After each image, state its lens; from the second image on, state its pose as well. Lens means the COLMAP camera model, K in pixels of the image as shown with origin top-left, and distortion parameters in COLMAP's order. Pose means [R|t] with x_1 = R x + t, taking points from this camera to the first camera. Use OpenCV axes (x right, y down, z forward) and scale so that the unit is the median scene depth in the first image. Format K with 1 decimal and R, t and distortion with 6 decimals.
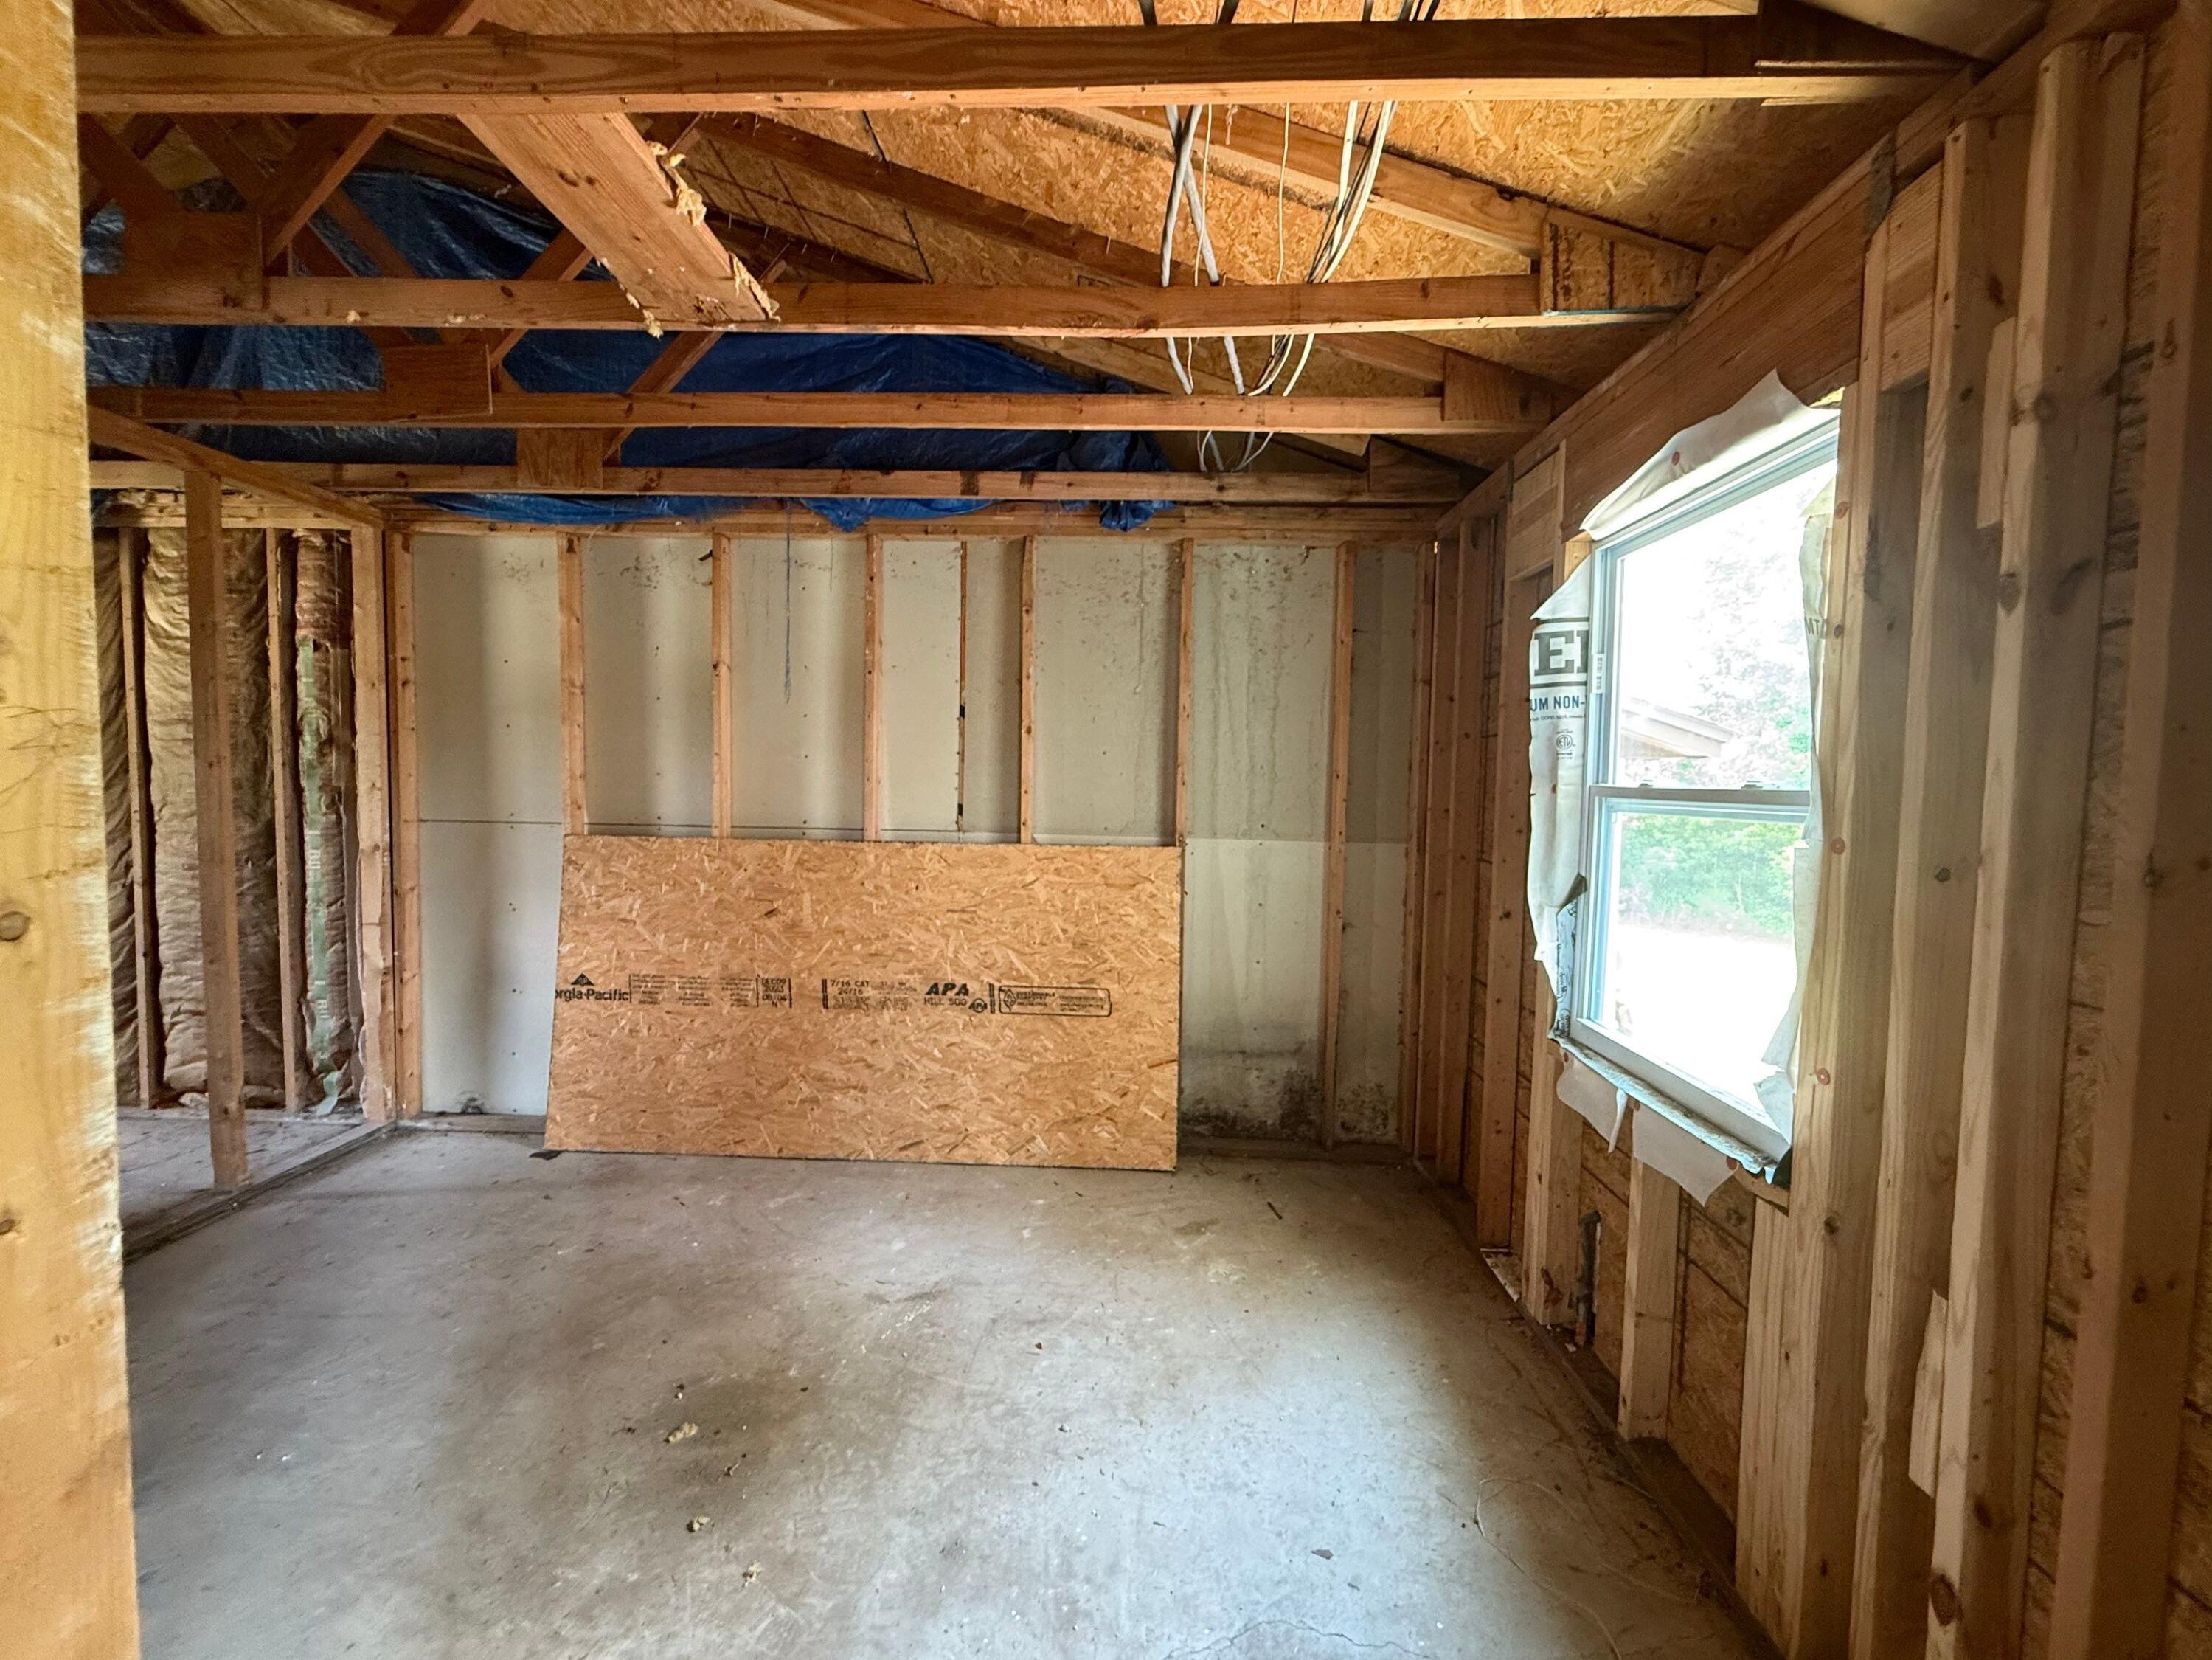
lens RADIAL K [[884.8, 0, 1103.2], [0, 884.8, 830.9], [0, 0, 1]] dist [-0.001298, 0.000055]
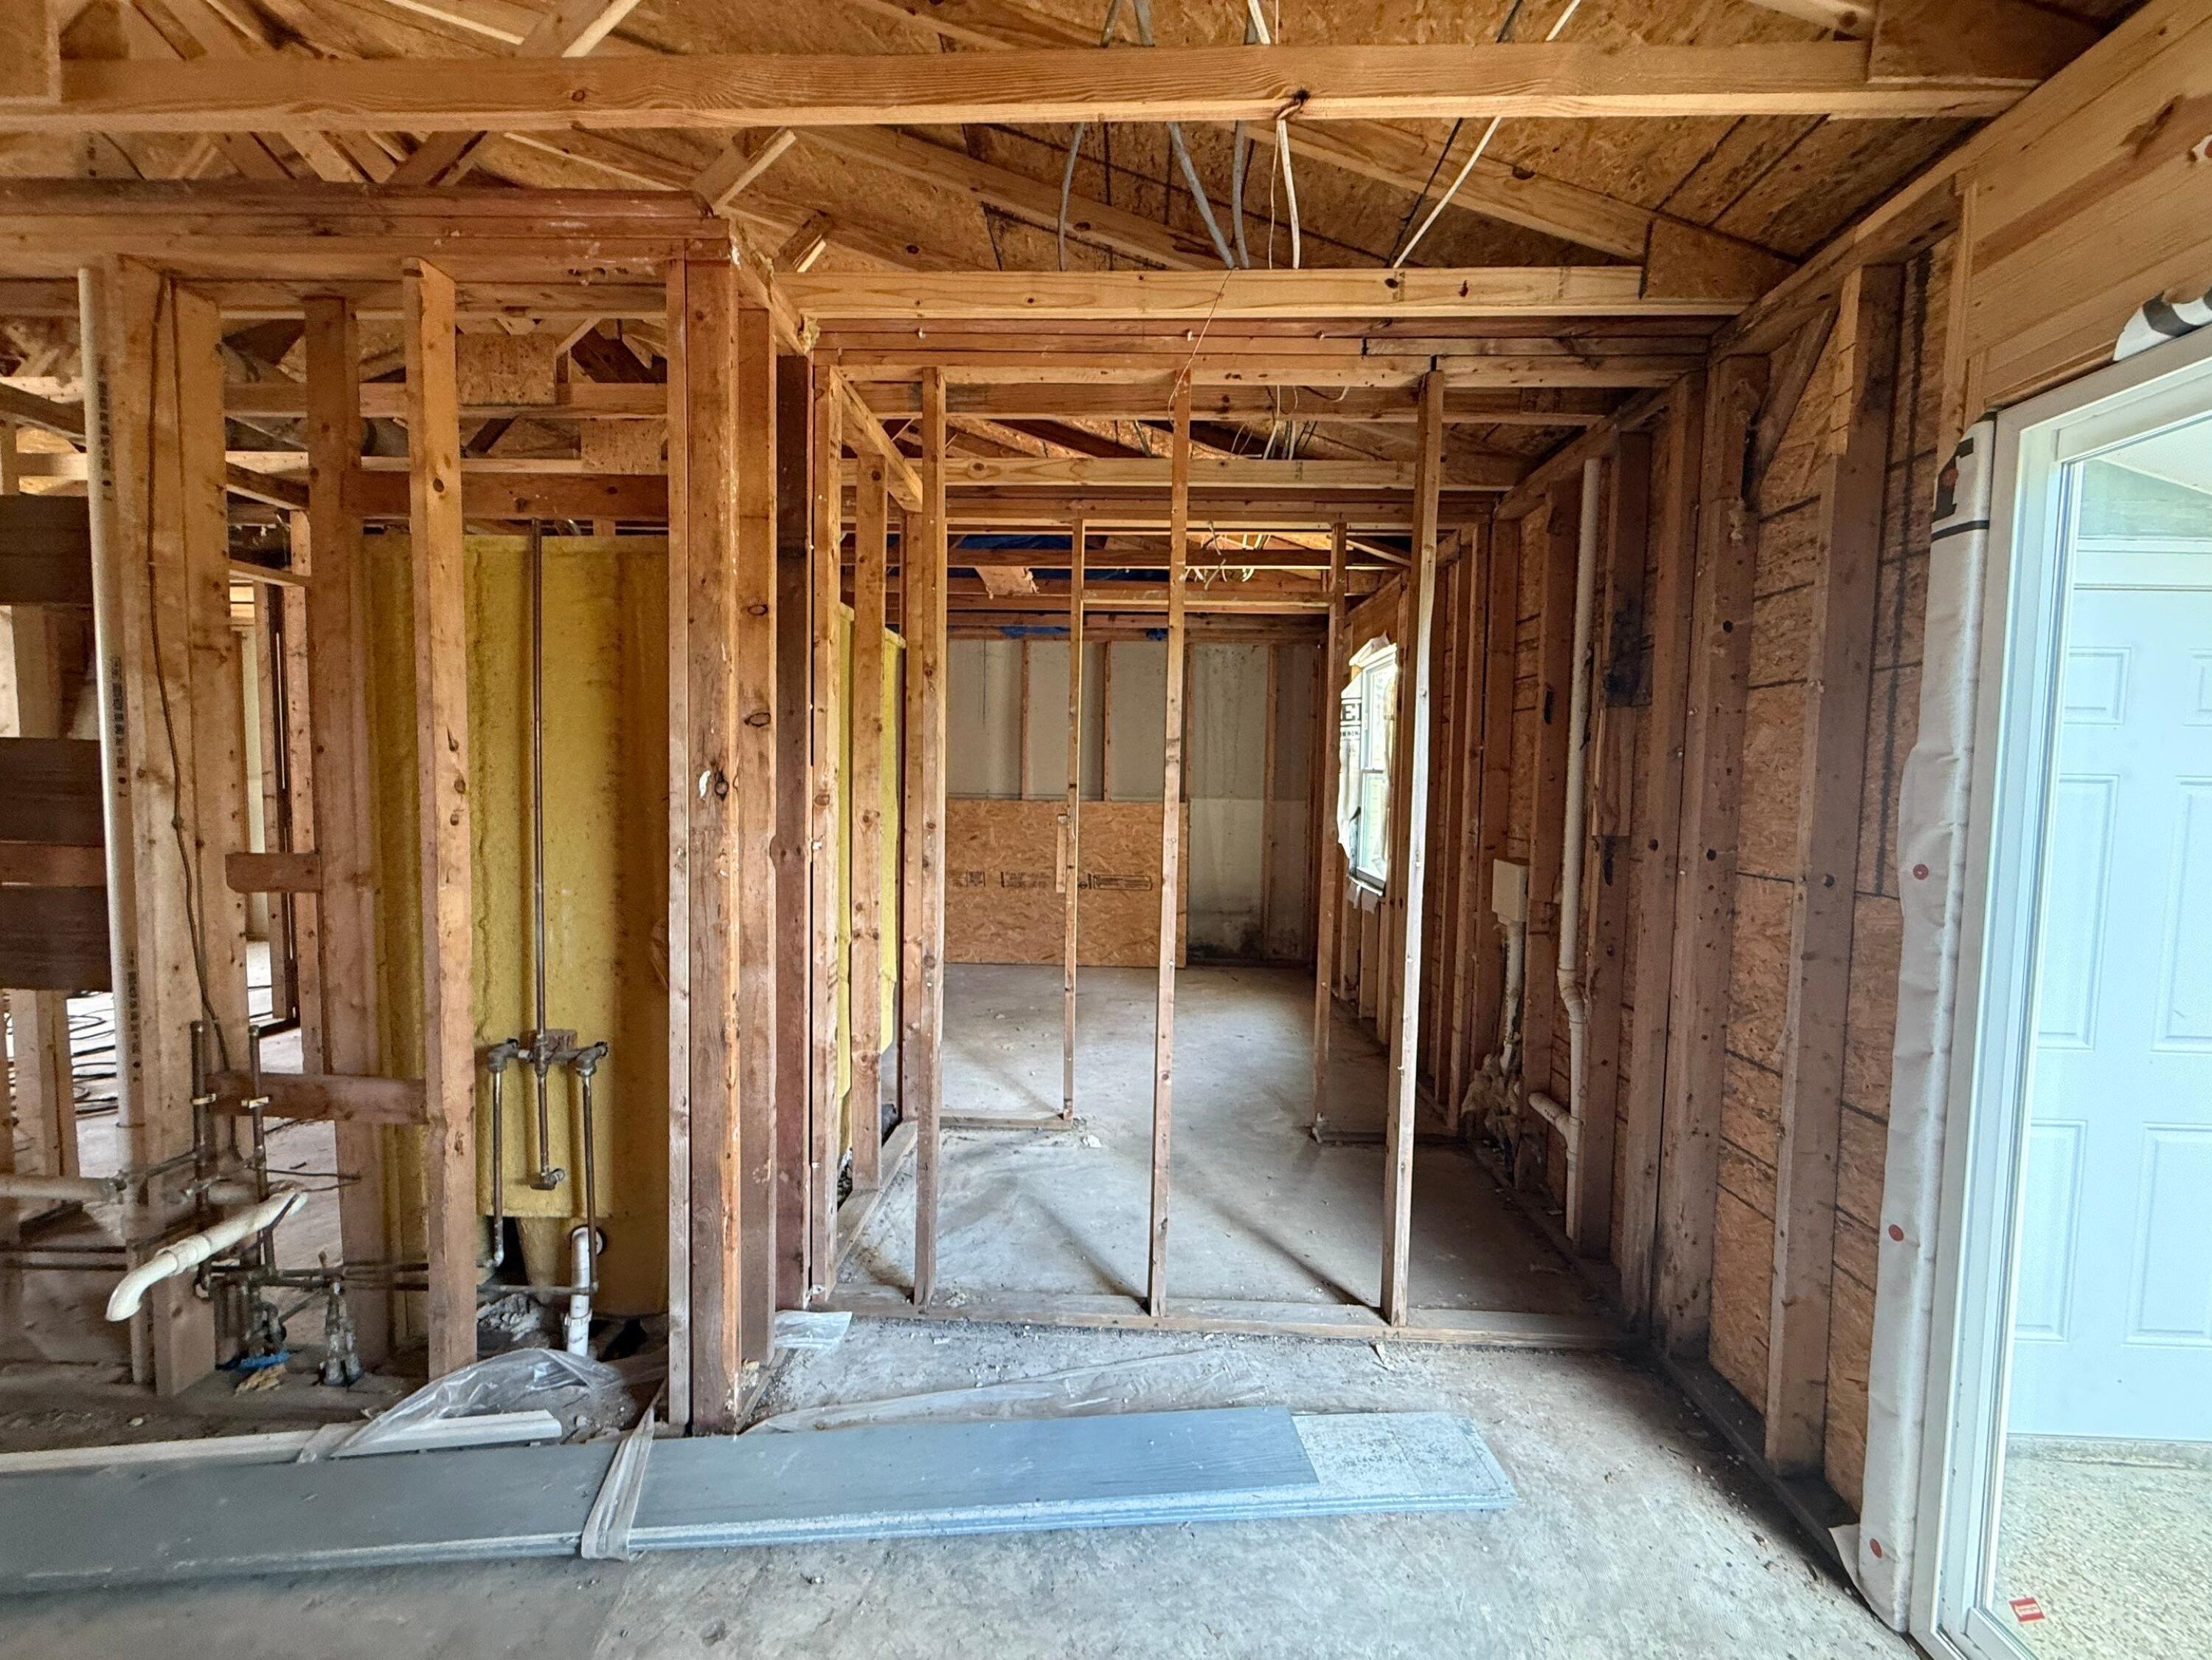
lens RADIAL K [[884.8, 0, 1104.4], [0, 884.8, 832.5], [0, 0, 1]] dist [-0.001298, 0.000055]
pose [[0.999998, -0.001752, -0.000170, -0.132927], [0.001753, 0.999965, 0.008132, 0.095172], [0.000155, -0.008132, 0.999967, -1.311938]]
